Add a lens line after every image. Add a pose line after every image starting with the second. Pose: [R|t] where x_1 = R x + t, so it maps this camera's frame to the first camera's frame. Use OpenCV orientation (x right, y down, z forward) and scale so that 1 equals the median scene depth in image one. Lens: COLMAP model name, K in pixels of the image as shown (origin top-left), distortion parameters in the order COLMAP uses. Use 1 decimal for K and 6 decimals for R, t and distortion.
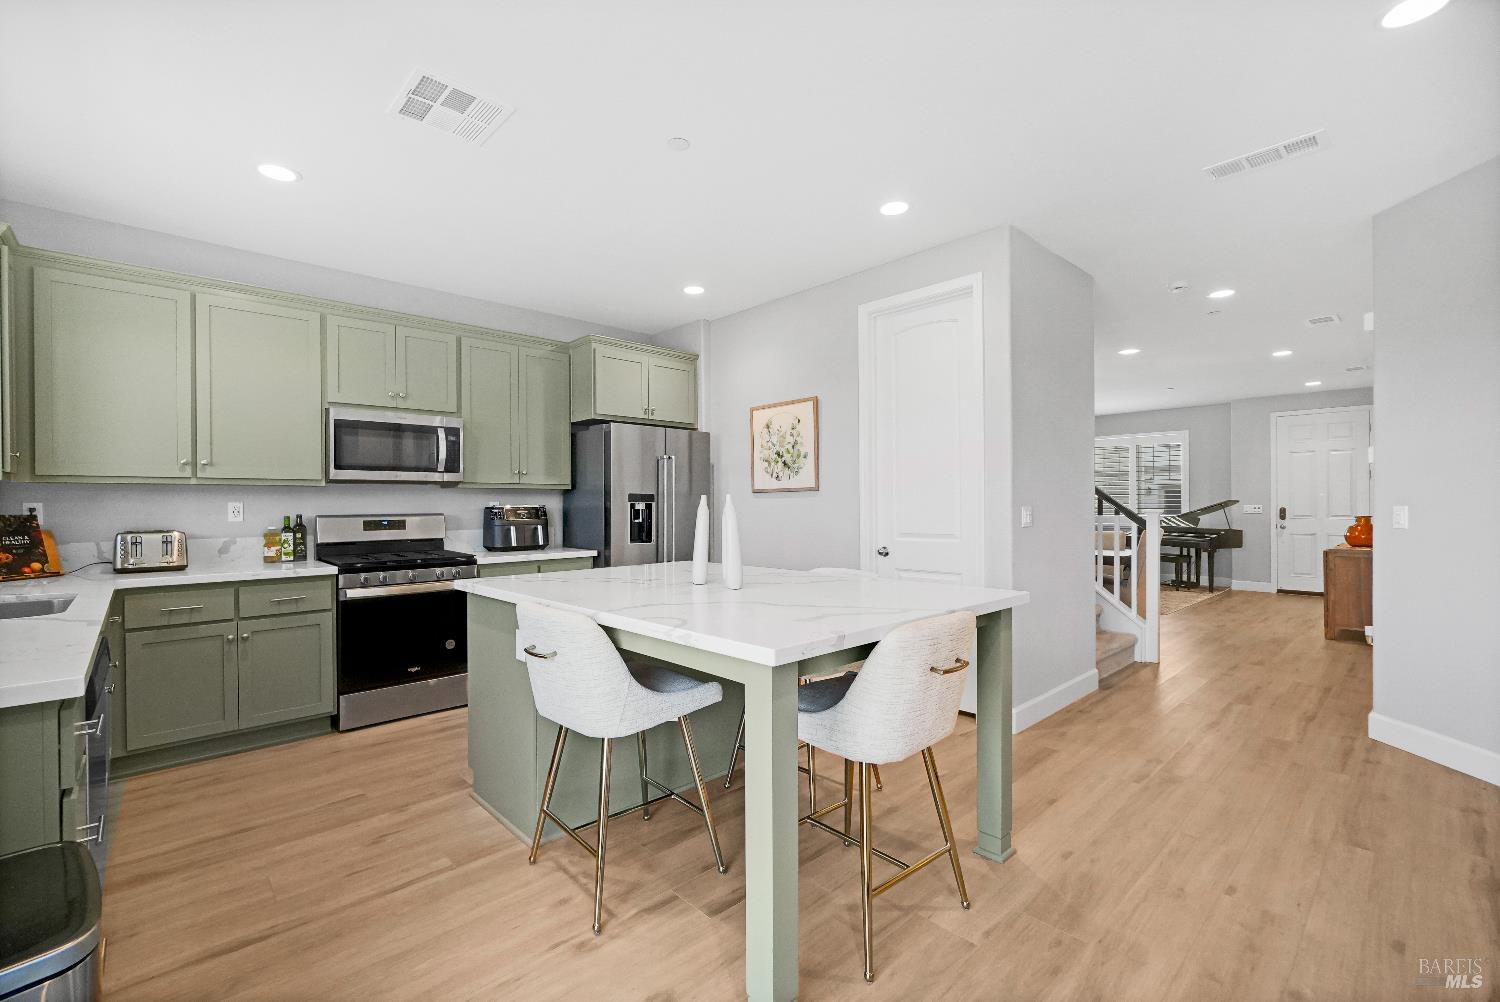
lens RADIAL K [[644.5, 0, 725.5], [0, 644.5, 509.2], [0, 0, 1]] dist [-0.011210, 0.000247]
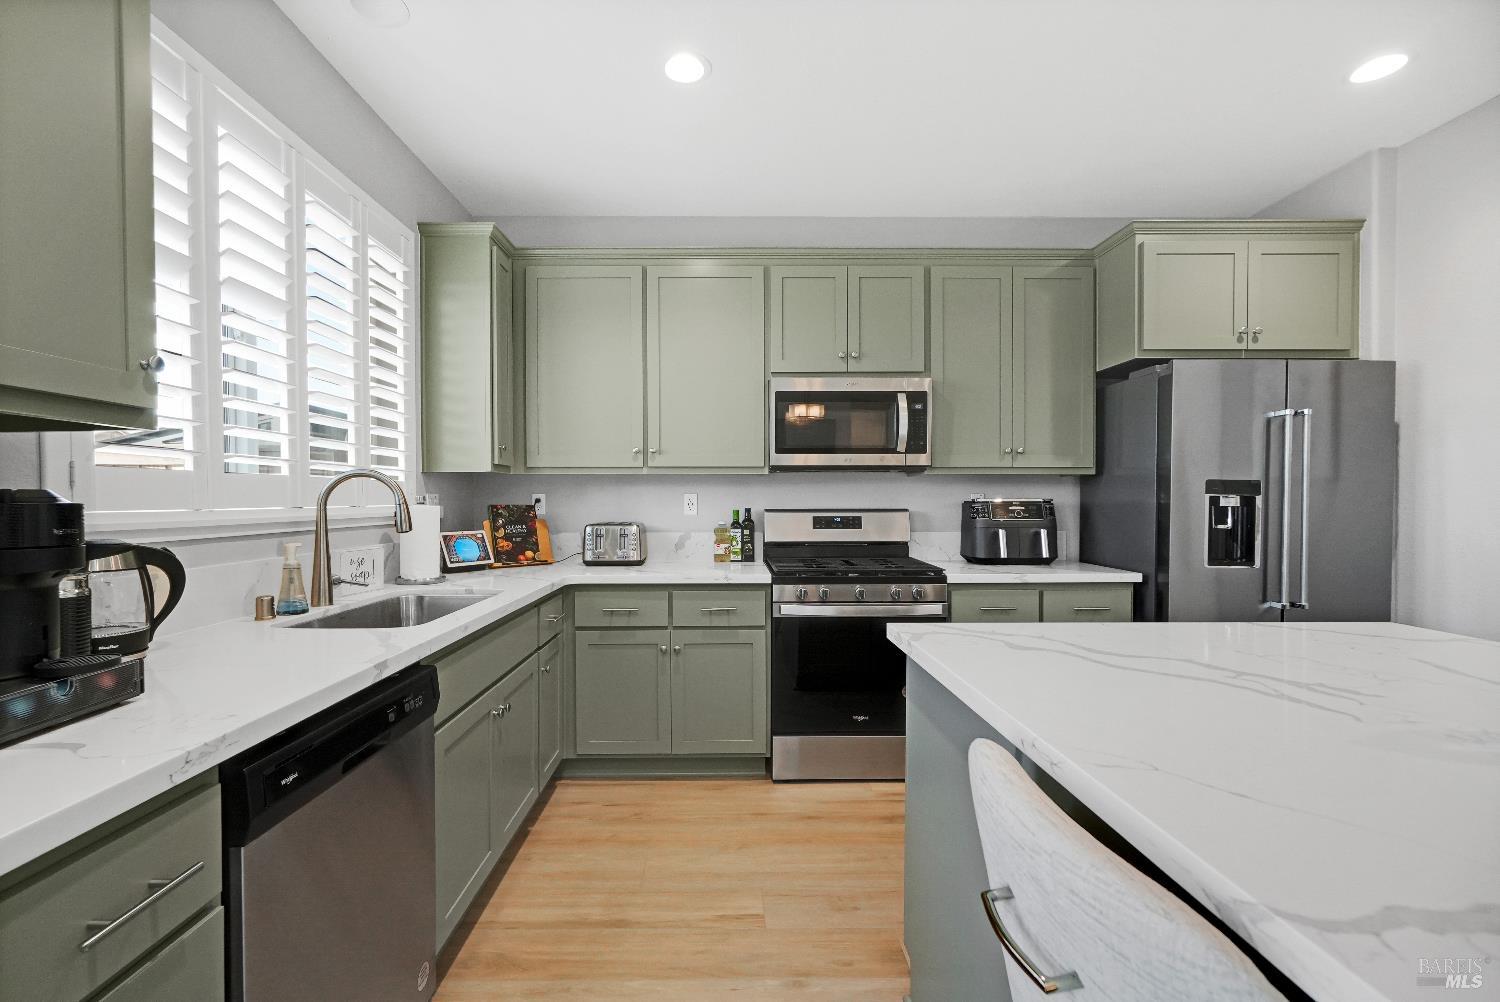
lens RADIAL K [[655.4, 0, 733.1], [0, 655.4, 502.4], [0, 0, 1]] dist [-0.003067, 0.000318]
pose [[0.745589, 0.009234, -0.666342, -0.084305], [-0.009311, 0.999951, 0.003439, -0.002146], [0.666341, 0.003641, 0.745639, 0.309893]]
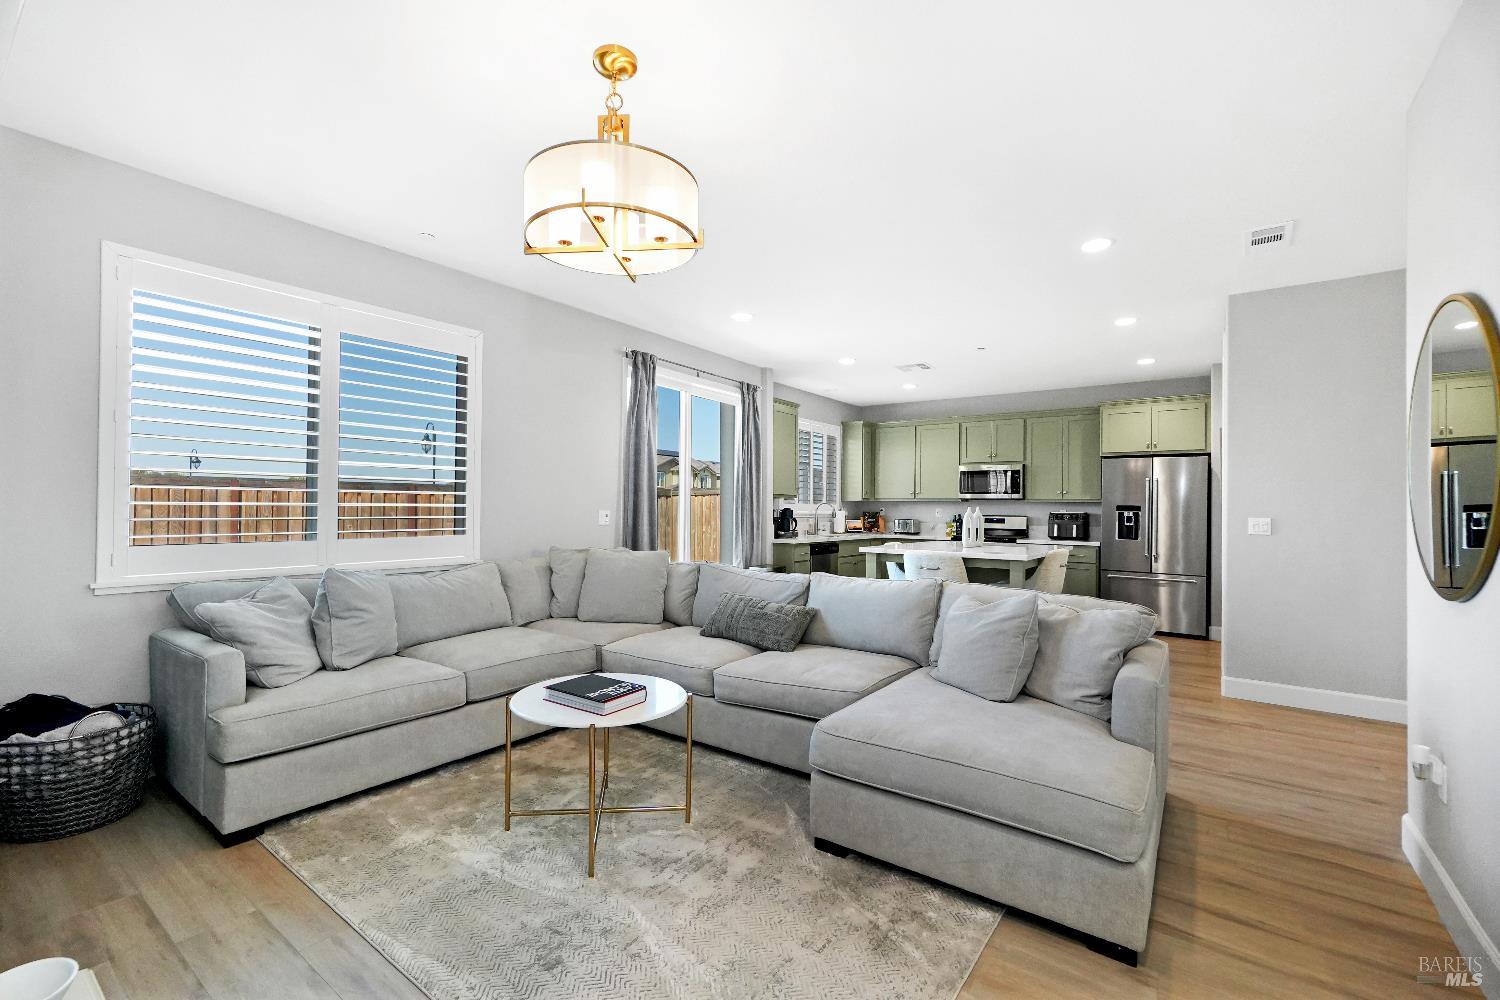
lens RADIAL K [[645.4, 0, 725.3], [0, 645.4, 504.4], [0, 0, 1]] dist [-0.000222, 0.000612]
pose [[0.180095, 0.006412, -0.983628, 1.286317], [-0.018526, 0.999824, 0.003126, -0.015984], [0.983475, 0.017659, 0.180182, -0.171512]]
